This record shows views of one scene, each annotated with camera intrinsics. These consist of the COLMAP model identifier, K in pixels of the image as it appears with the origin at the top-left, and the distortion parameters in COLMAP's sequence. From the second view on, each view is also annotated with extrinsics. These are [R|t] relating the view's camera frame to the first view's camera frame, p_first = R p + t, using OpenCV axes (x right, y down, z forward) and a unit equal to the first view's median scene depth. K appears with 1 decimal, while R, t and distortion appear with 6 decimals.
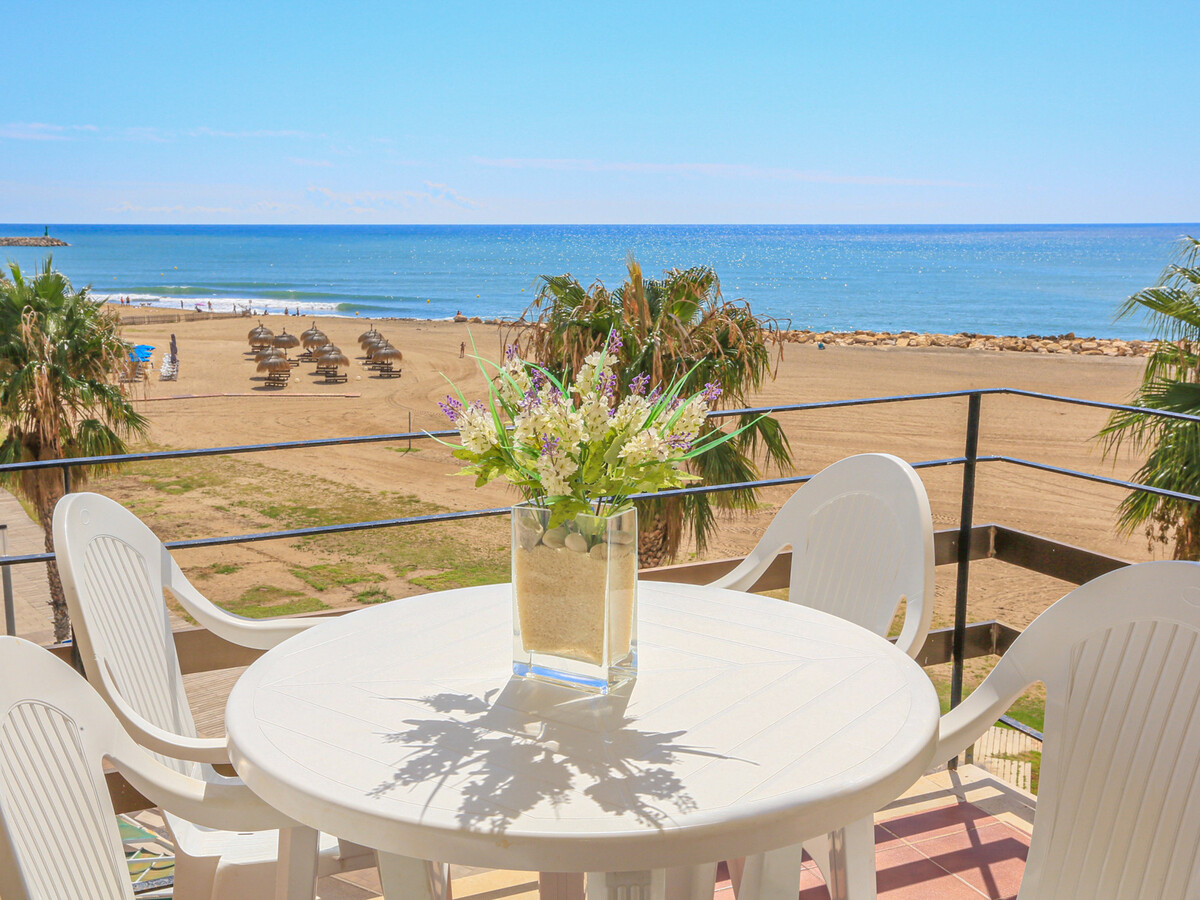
lens RADIAL K [[1273.9, 0, 598.6], [0, 1273.9, 444.1], [0, 0, 1]] dist [-0.001511, 0.128995]
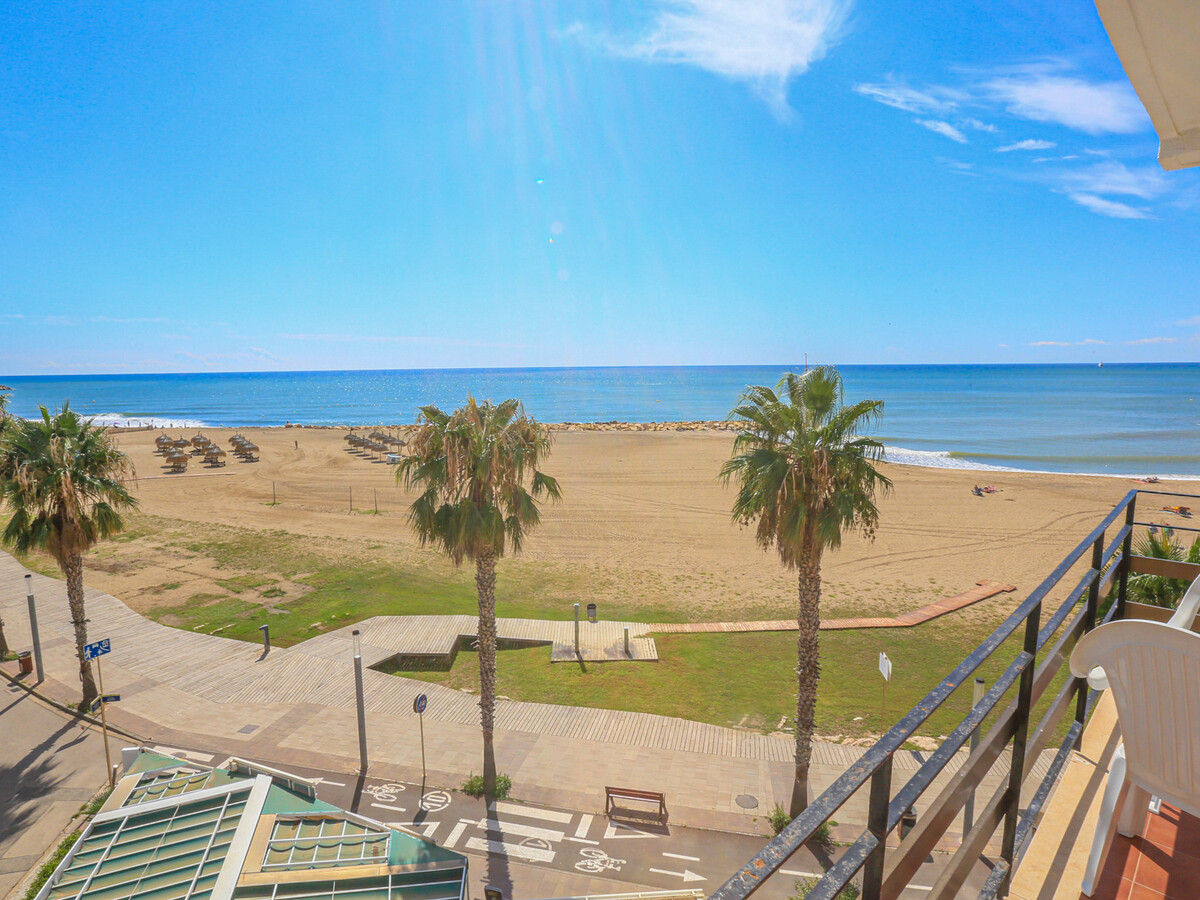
lens RADIAL K [[670.2, 0, 596.4], [0, 670.2, 450.0], [0, 0, 1]] dist [-0.055411, 0.029175]
pose [[0.941882, -0.052267, 0.331852, -0.078472], [0.068377, 0.996972, -0.037045, -0.011798], [-0.328911, 0.057583, 0.942604, 0.025836]]
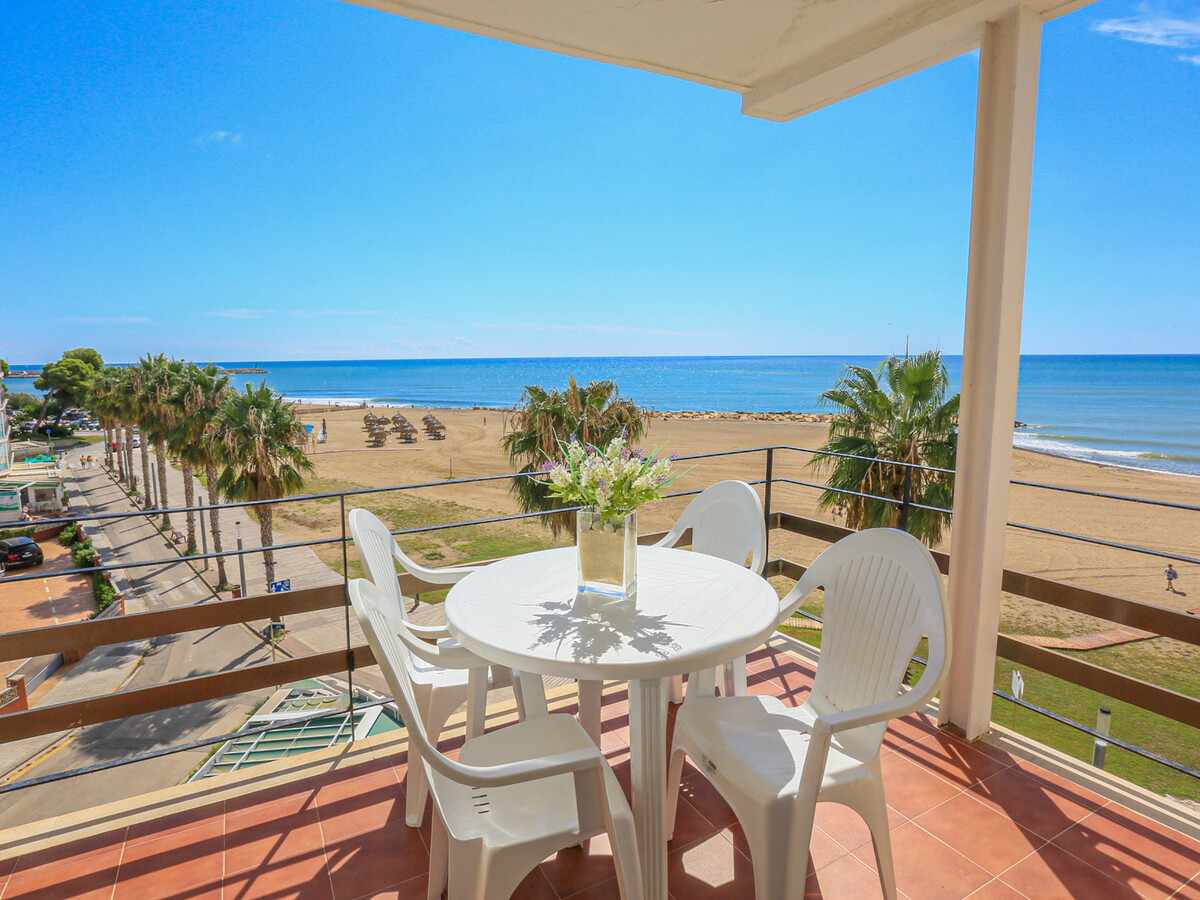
lens RADIAL K [[670.3, 0, 596.6], [0, 670.3, 445.7], [0, 0, 1]] dist [-0.081322, 0.060845]
pose [[0.997348, -0.018137, 0.070491, -0.005525], [0.020870, 0.999051, -0.038231, -0.000829], [-0.069730, 0.039601, 0.996780, -0.005371]]
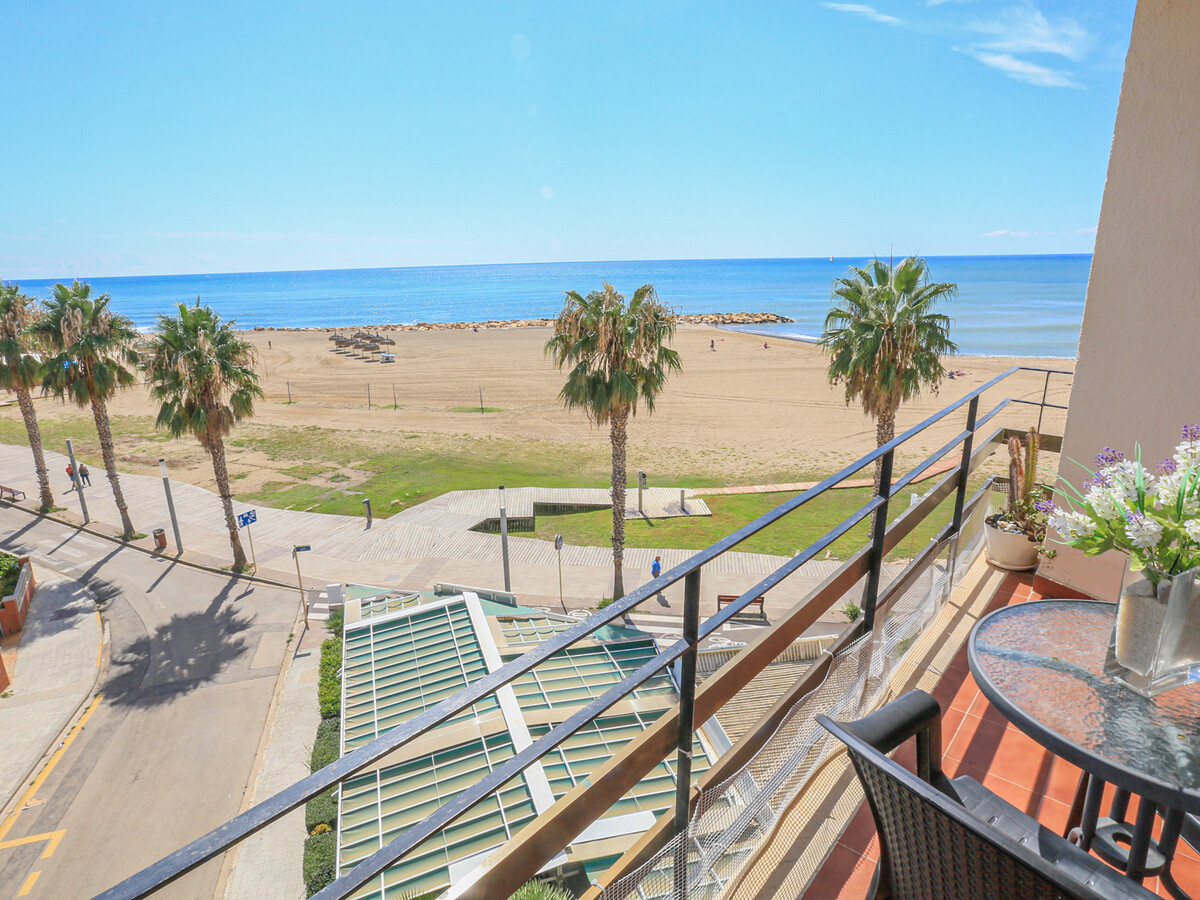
lens RADIAL K [[670.2, 0, 596.4], [0, 670.2, 450.0], [0, 0, 1]] dist [-0.055411, 0.029175]
pose [[0.915813, -0.130752, 0.379723, -0.285659], [0.092245, 0.988723, 0.117977, 0.000750], [-0.390867, -0.073017, 0.917547, -0.033588]]
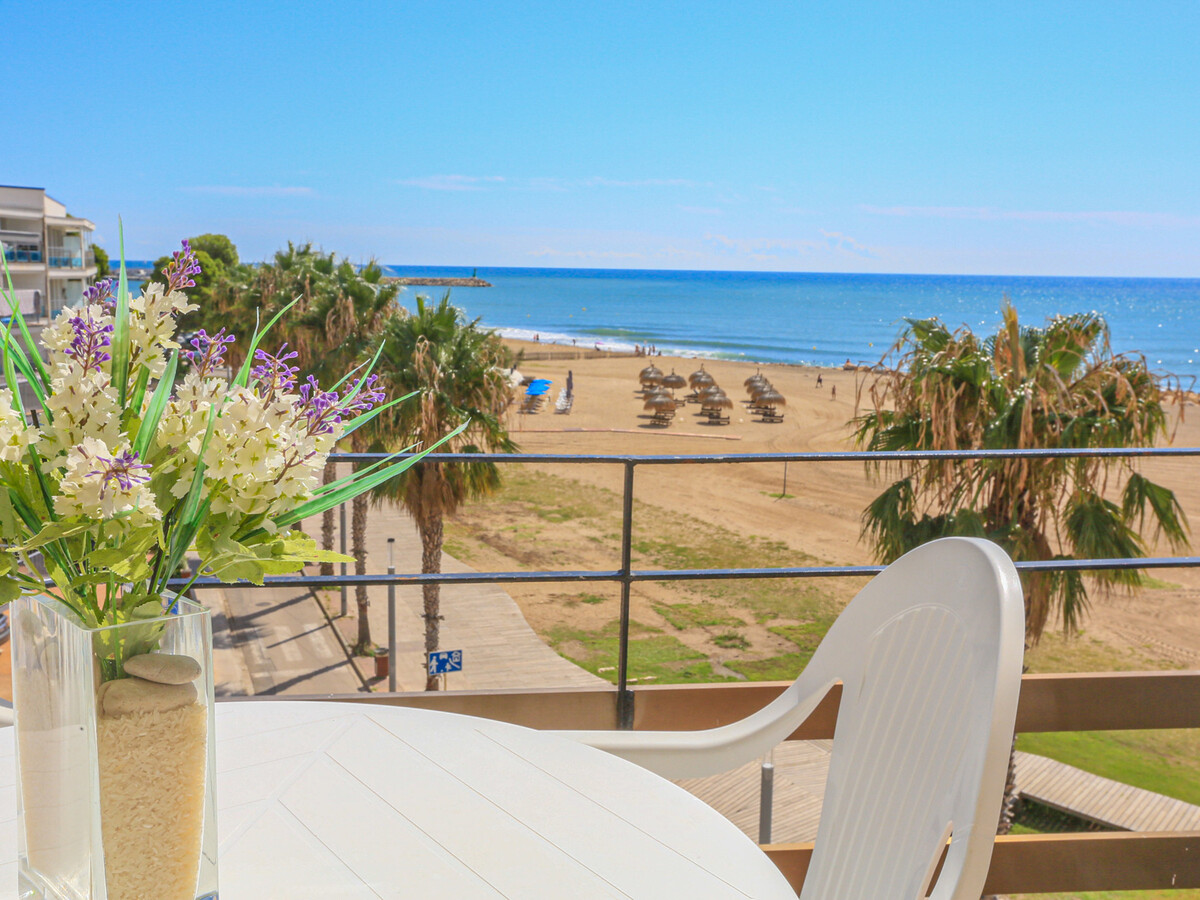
lens RADIAL K [[1273.9, 0, 598.6], [0, 1273.9, 444.1], [0, 0, 1]] dist [-0.001511, 0.128995]
pose [[0.953049, 0.058598, -0.297092, 0.015100], [-0.069316, 0.997265, -0.025662, -0.000542], [0.294775, 0.045051, 0.954504, 0.027987]]
